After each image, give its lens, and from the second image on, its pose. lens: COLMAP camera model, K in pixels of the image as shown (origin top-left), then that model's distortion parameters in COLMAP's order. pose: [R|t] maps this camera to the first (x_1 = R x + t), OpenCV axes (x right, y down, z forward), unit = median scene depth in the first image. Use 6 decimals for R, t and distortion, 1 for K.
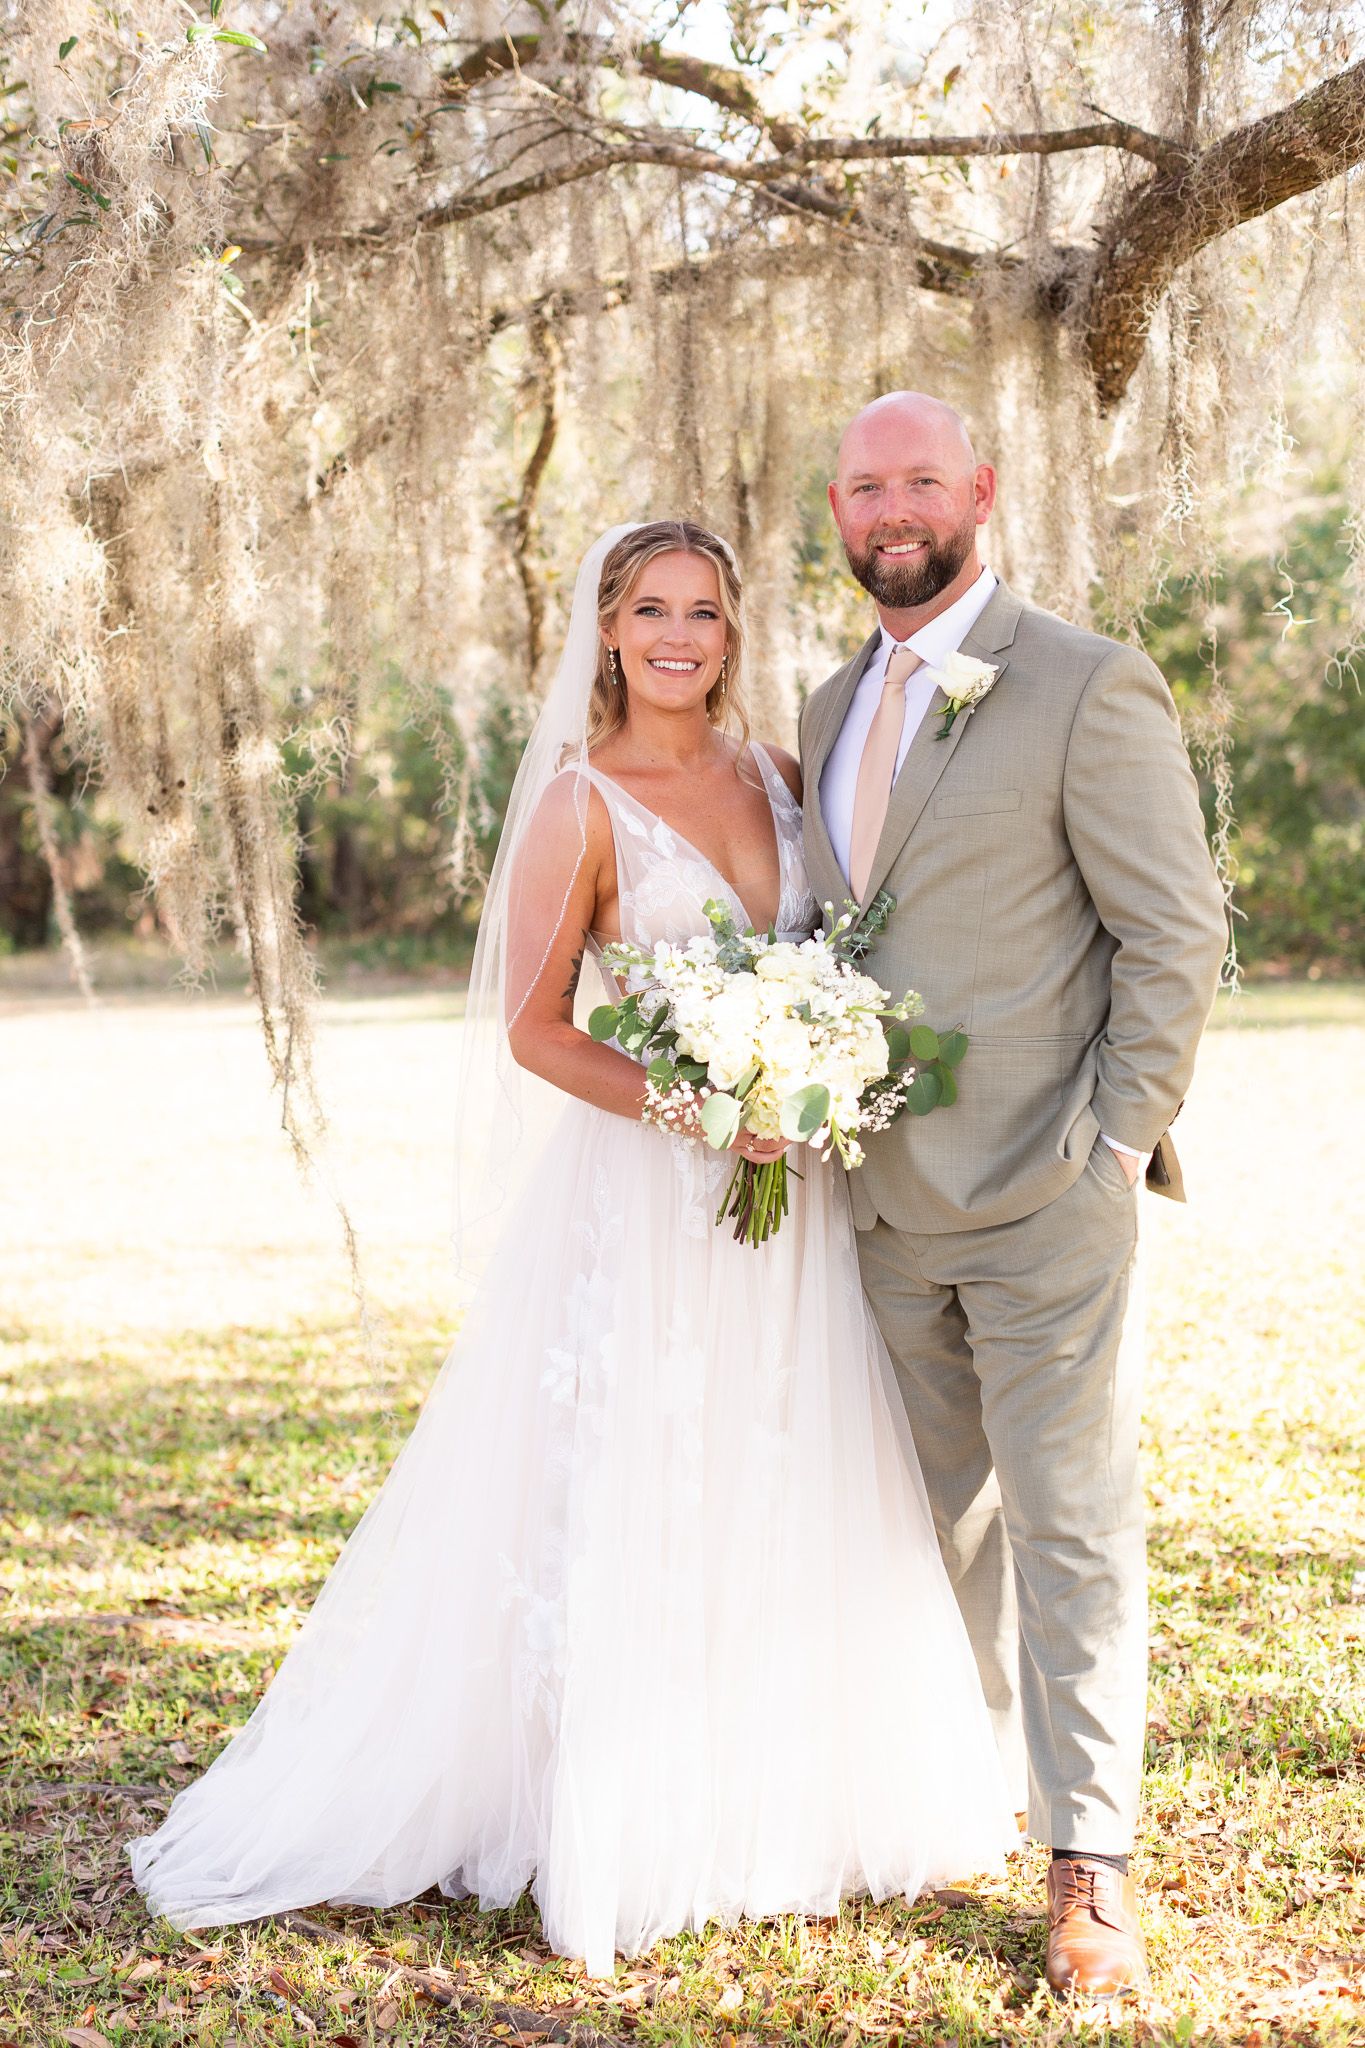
lens RADIAL K [[2939.1, 0, 682.5], [0, 2939.1, 1024.0], [0, 0, 1]] dist [0.026924, 0.032682]
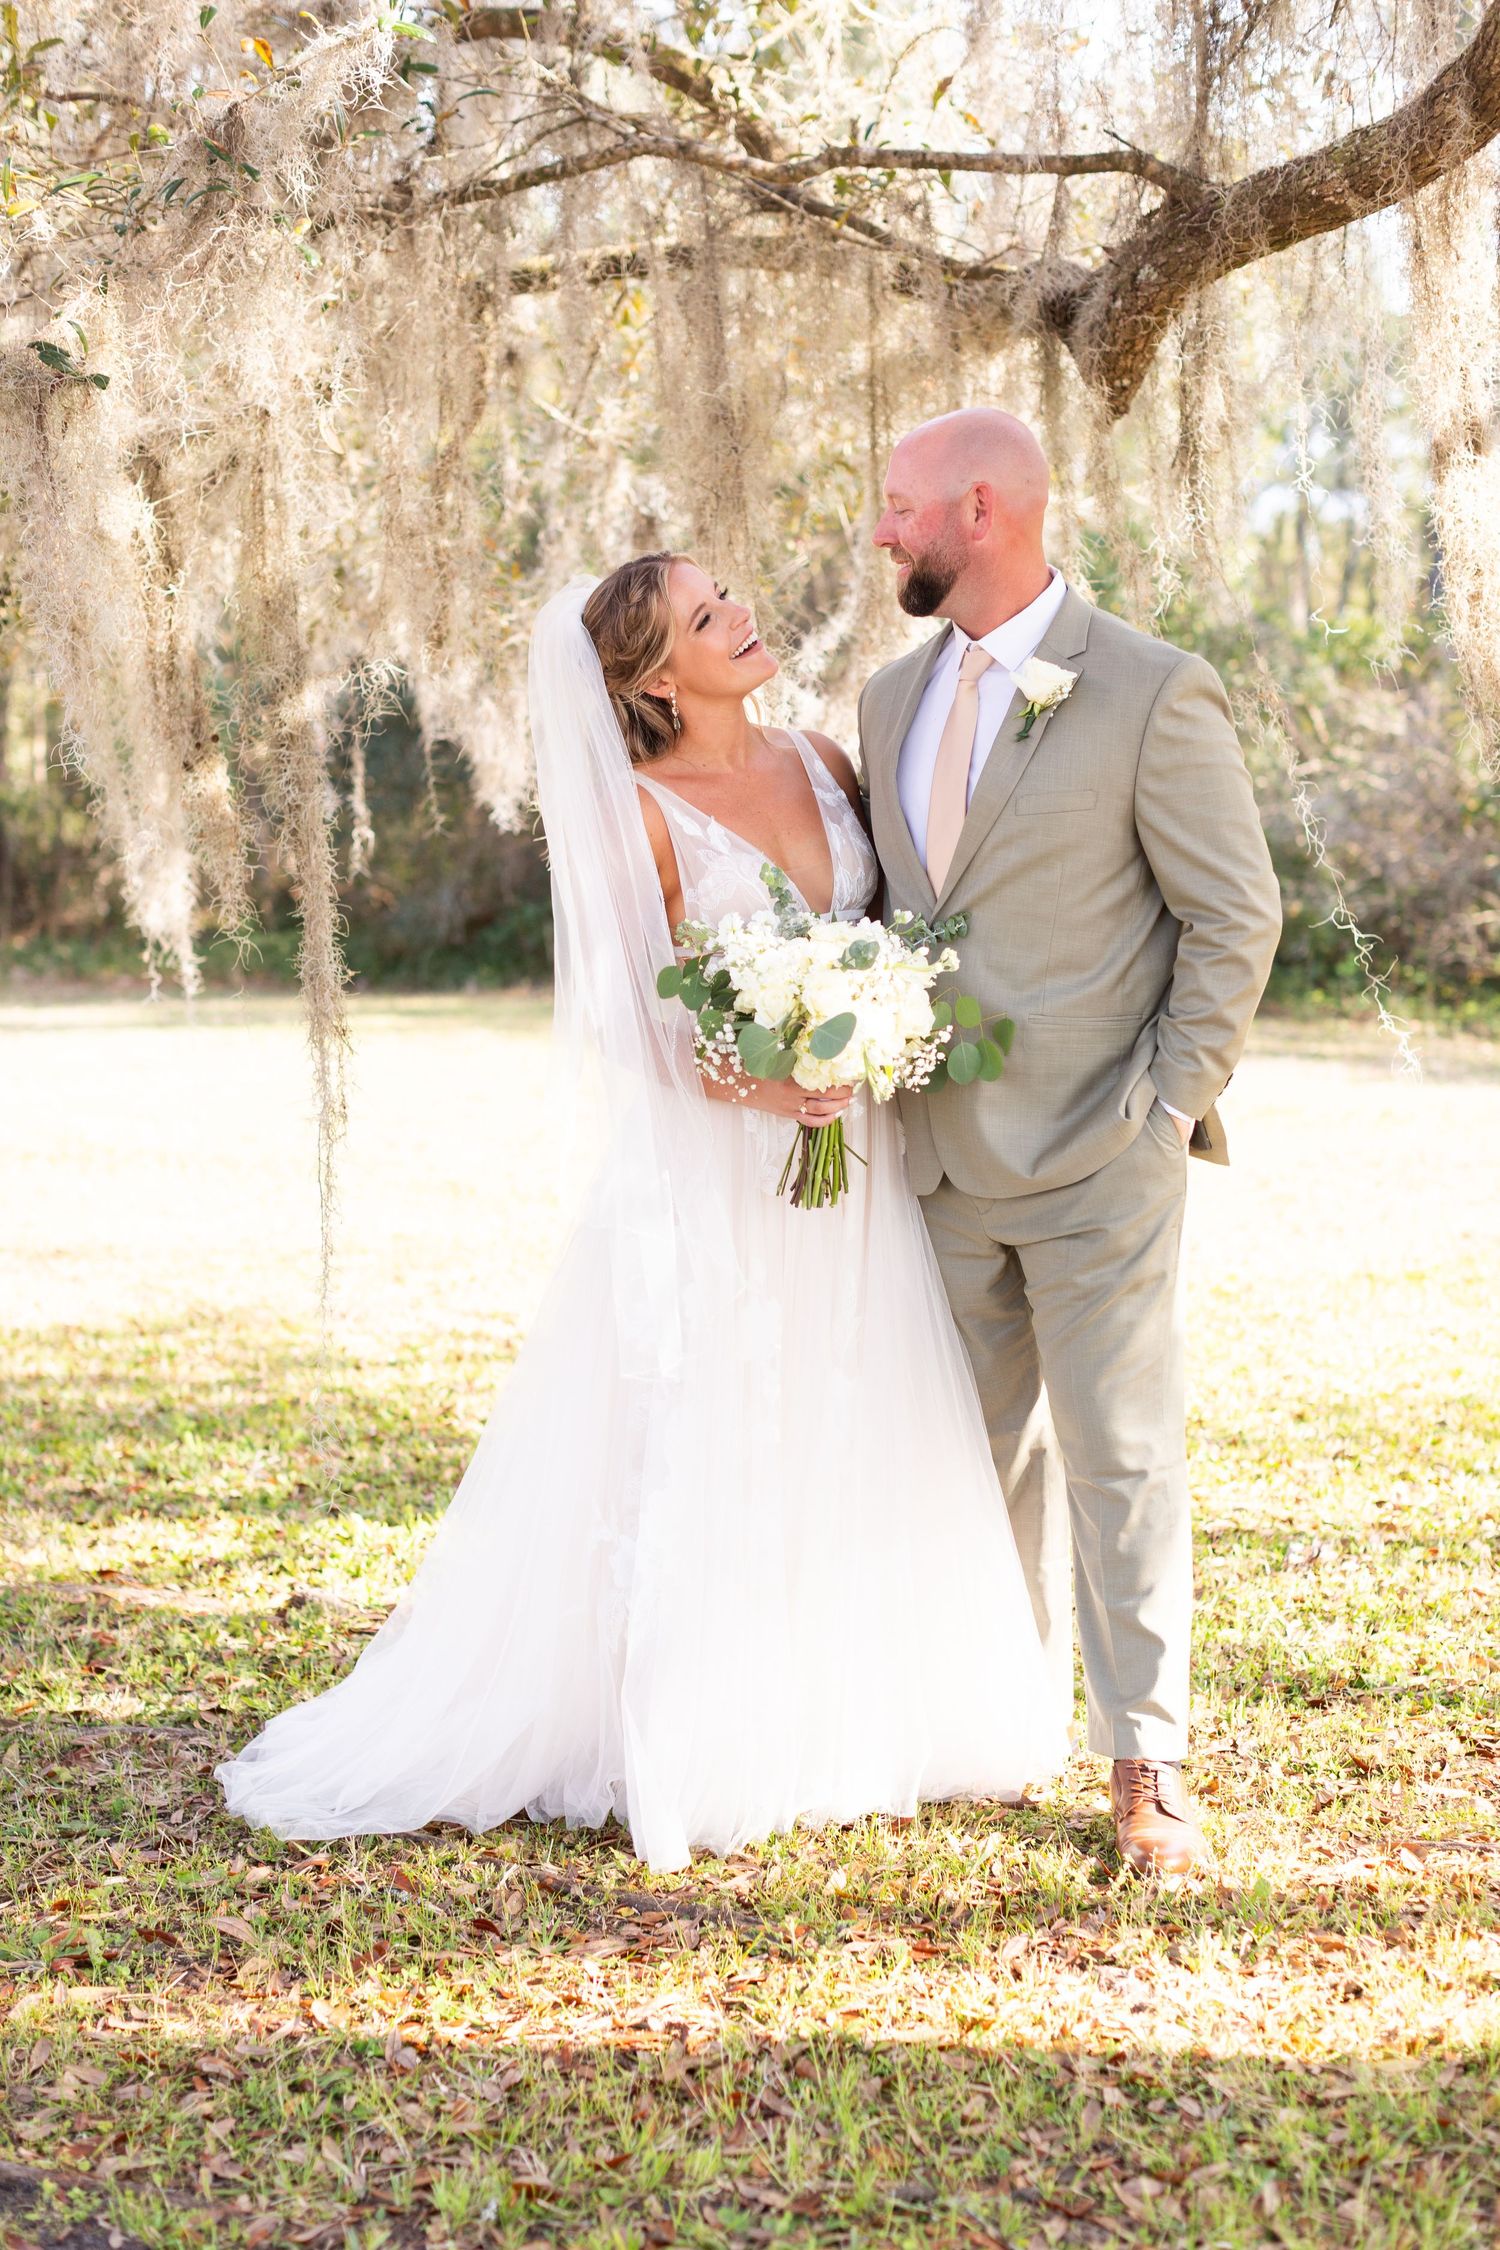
lens RADIAL K [[3193.5, 0, 755.3], [0, 3193.5, 1143.2], [0, 0, 1]] dist [0.017465, -0.005894]
pose [[0.991734, 0.020155, 0.126721, -0.148888], [-0.023880, 0.999324, 0.027942, 0.021459], [-0.126073, -0.030737, 0.991545, -0.143520]]
